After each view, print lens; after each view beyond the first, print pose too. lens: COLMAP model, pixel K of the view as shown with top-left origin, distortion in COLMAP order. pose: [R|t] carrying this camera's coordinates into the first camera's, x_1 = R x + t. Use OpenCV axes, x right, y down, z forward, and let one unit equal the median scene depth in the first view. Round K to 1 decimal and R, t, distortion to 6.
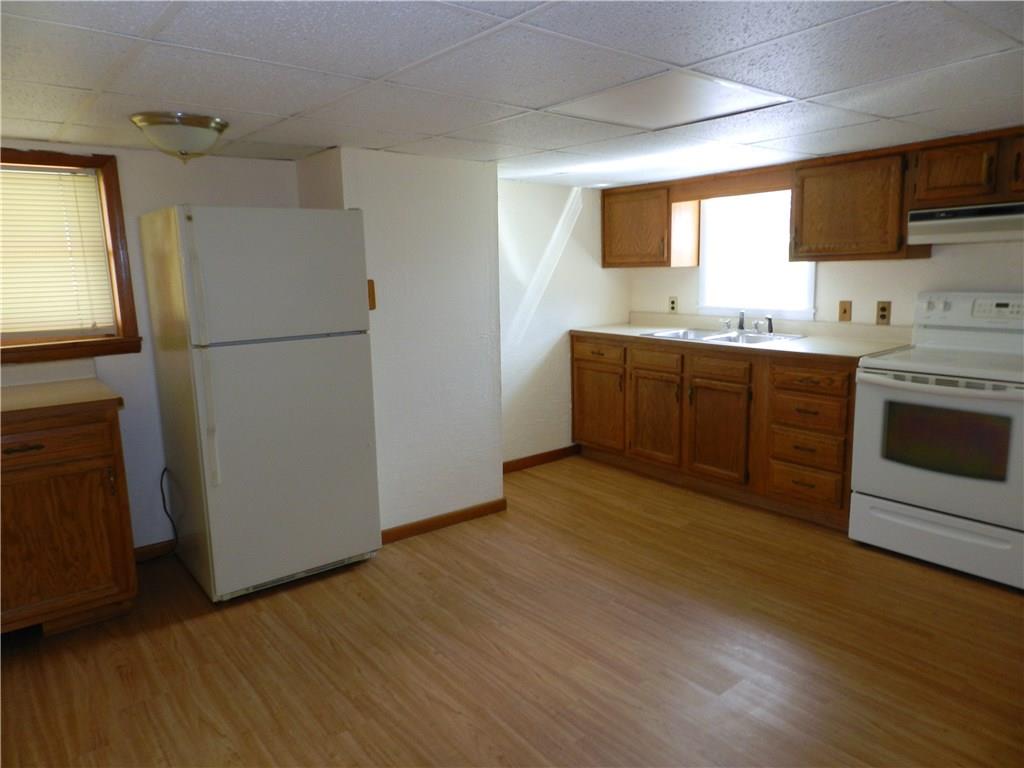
lens RADIAL K [[694.1, 0, 512.0], [0, 694.1, 384.0], [0, 0, 1]] dist [-0.003836, -0.004312]
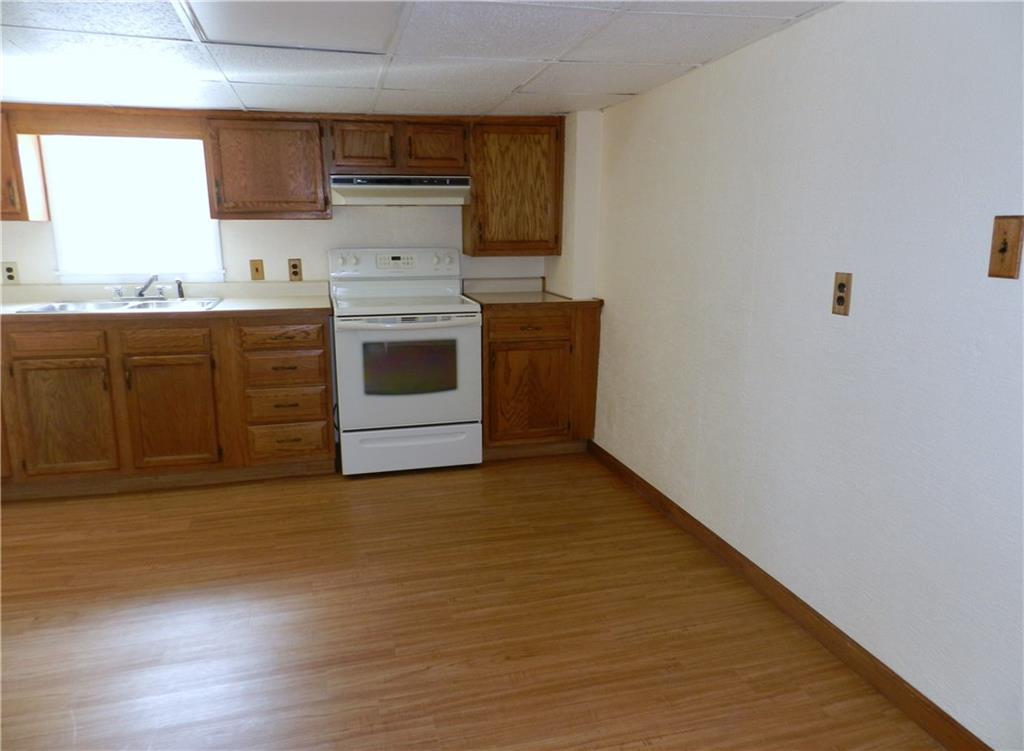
lens RADIAL K [[704.5, 0, 512.0], [0, 704.5, 375.5], [0, 0, 1]] dist [0.004677, 0.003470]
pose [[0.377463, -0.159043, 0.912265, -0.364228], [0.147874, 0.982851, 0.110164, -0.012905], [-0.914142, 0.093318, 0.394508, 0.284905]]
